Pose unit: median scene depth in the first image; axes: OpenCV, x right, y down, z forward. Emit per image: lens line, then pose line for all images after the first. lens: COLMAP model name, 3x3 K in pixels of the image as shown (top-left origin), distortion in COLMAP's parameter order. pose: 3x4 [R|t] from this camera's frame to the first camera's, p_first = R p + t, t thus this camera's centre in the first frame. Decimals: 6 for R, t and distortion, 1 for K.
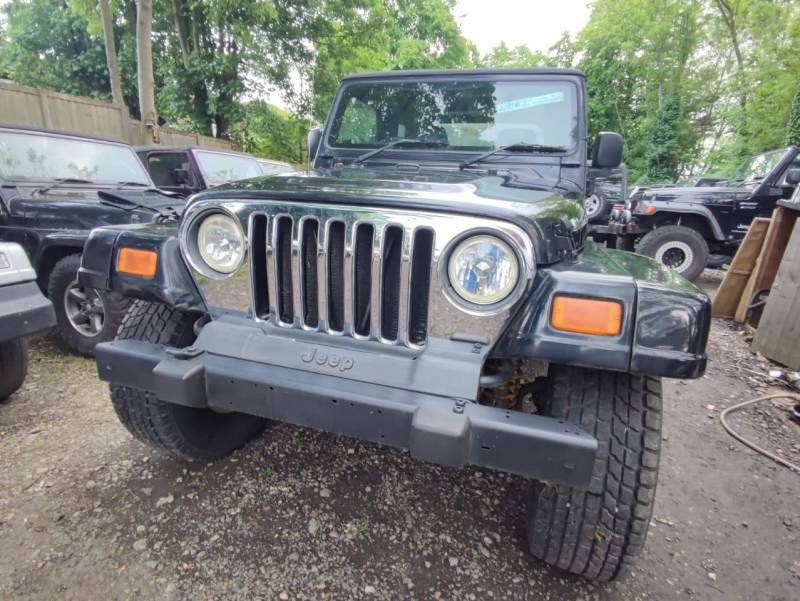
lens RADIAL K [[397.5, 0, 401.1], [0, 397.5, 305.2], [0, 0, 1]] dist [0.001022, -0.006166]
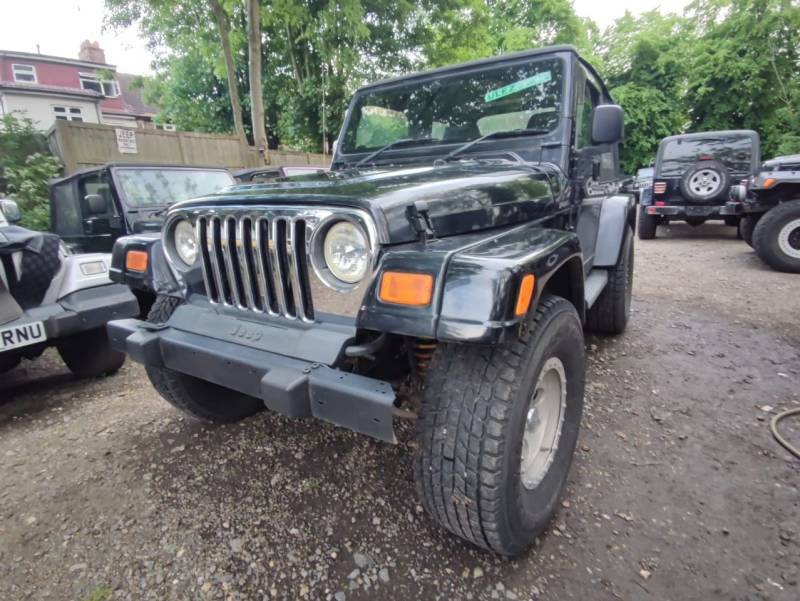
lens RADIAL K [[397.5, 0, 413.7], [0, 397.5, 306.5], [0, 0, 1]] dist [0.001022, -0.006166]
pose [[0.965723, -0.013816, -0.259206, 0.434961], [0.014259, 0.999898, -0.000168, 0.044316], [0.259182, -0.003534, 0.965822, -0.029181]]
